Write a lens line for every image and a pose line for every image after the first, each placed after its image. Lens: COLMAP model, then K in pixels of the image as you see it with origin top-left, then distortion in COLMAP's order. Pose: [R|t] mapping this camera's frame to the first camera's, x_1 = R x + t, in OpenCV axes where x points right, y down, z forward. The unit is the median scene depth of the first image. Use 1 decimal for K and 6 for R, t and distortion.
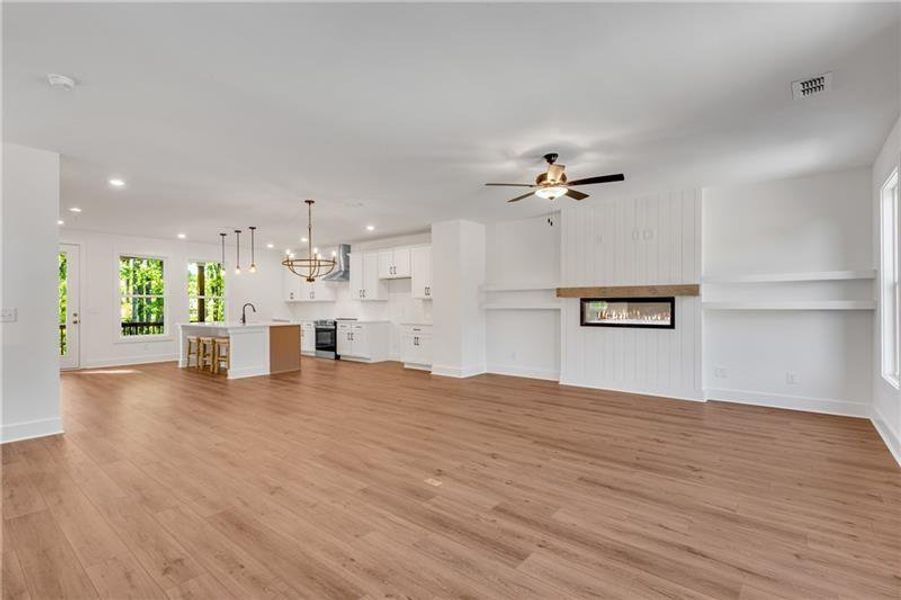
lens RADIAL K [[399.5, 0, 449.4], [0, 399.5, 309.1], [0, 0, 1]] dist [0.000212, 0.000522]
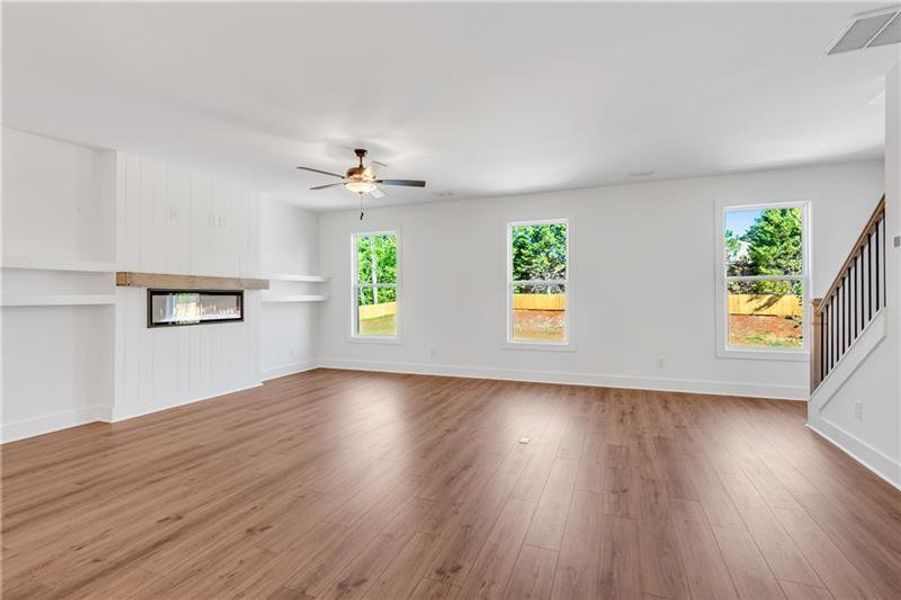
lens RADIAL K [[429.0, 0, 449.4], [0, 429.0, 296.7], [0, 0, 1]] dist [0.000428, 0.000017]
pose [[-0.325881, 0.006619, 0.945388, -0.774563], [0.017407, 0.999848, -0.001000, -0.004422], [-0.945251, 0.016131, -0.325947, 1.030728]]
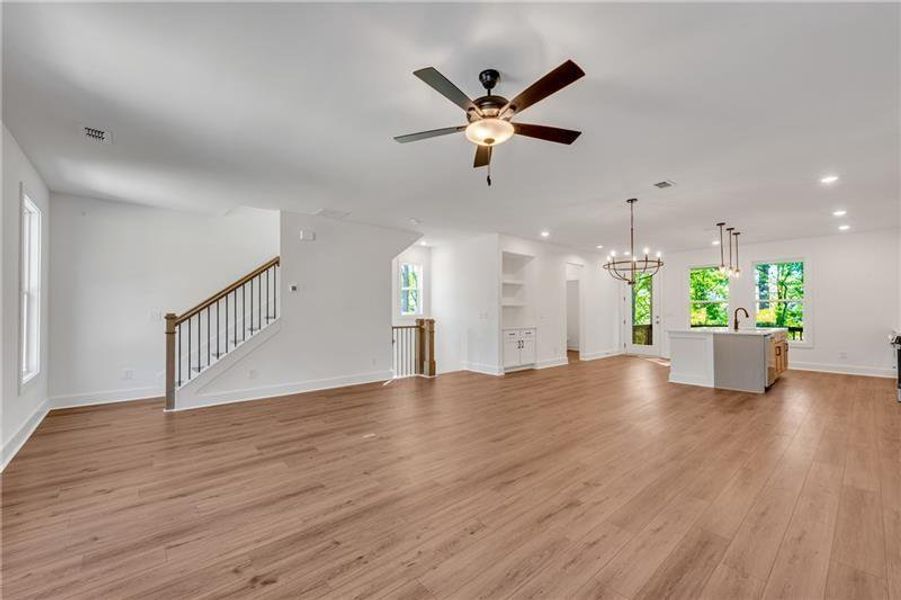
lens RADIAL K [[367.0, 0, 447.7], [0, 367.0, 306.3], [0, 0, 1]] dist [0.000475, -0.000252]
pose [[-0.136555, -0.005764, -0.990616, 0.759691], [-0.010428, 0.999936, -0.004380, -0.012539], [0.990578, 0.009732, -0.136606, 0.911691]]
